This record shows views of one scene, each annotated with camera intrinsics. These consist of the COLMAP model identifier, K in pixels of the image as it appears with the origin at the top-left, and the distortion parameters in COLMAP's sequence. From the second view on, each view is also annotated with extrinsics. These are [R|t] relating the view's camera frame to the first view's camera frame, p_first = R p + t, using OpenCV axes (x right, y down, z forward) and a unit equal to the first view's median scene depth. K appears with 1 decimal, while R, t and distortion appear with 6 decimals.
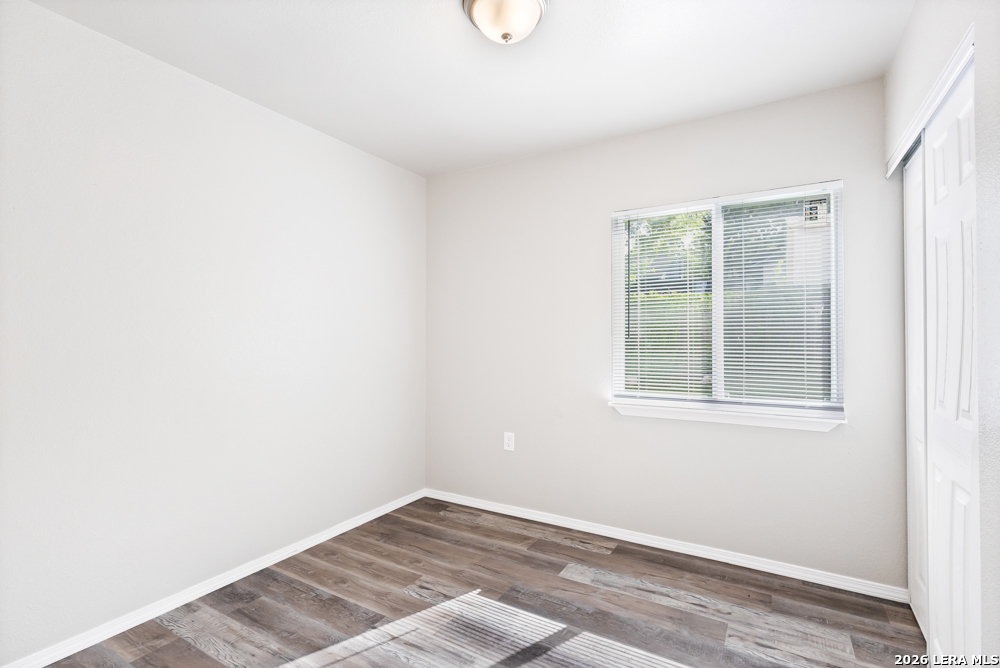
lens RADIAL K [[468.1, 0, 502.9], [0, 468.1, 336.3], [0, 0, 1]] dist [-0.002257, -0.000038]
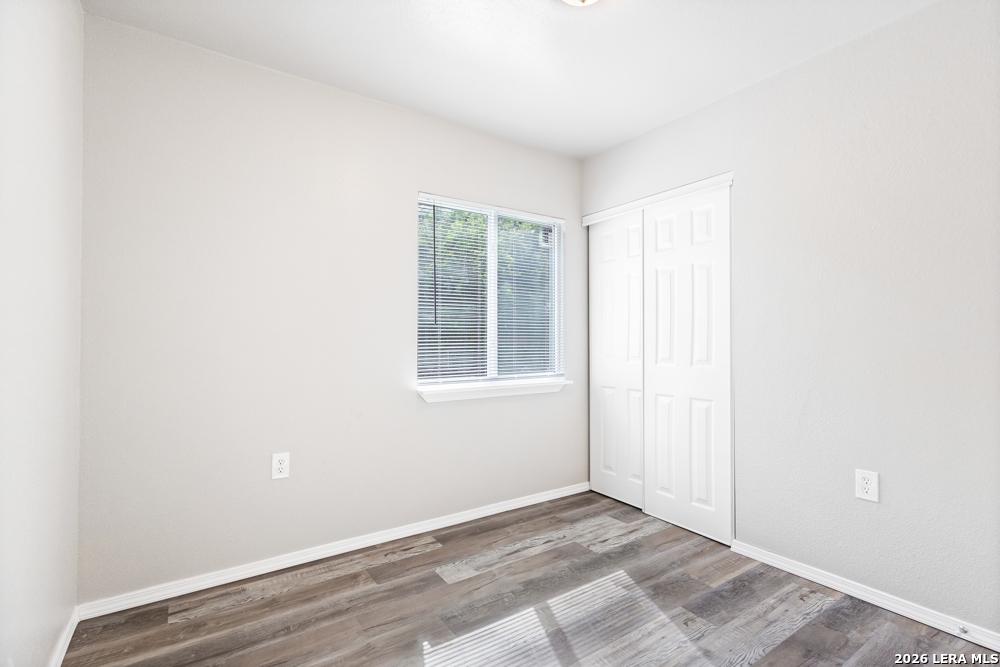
lens RADIAL K [[467.7, 0, 497.5], [0, 467.7, 331.0], [0, 0, 1]] dist [0.000141, 0.000396]
pose [[0.421098, 0.013273, 0.906918, -0.634551], [-0.004146, 0.999911, -0.012708, 0.035362], [-0.907006, 0.001591, 0.421115, 0.512750]]
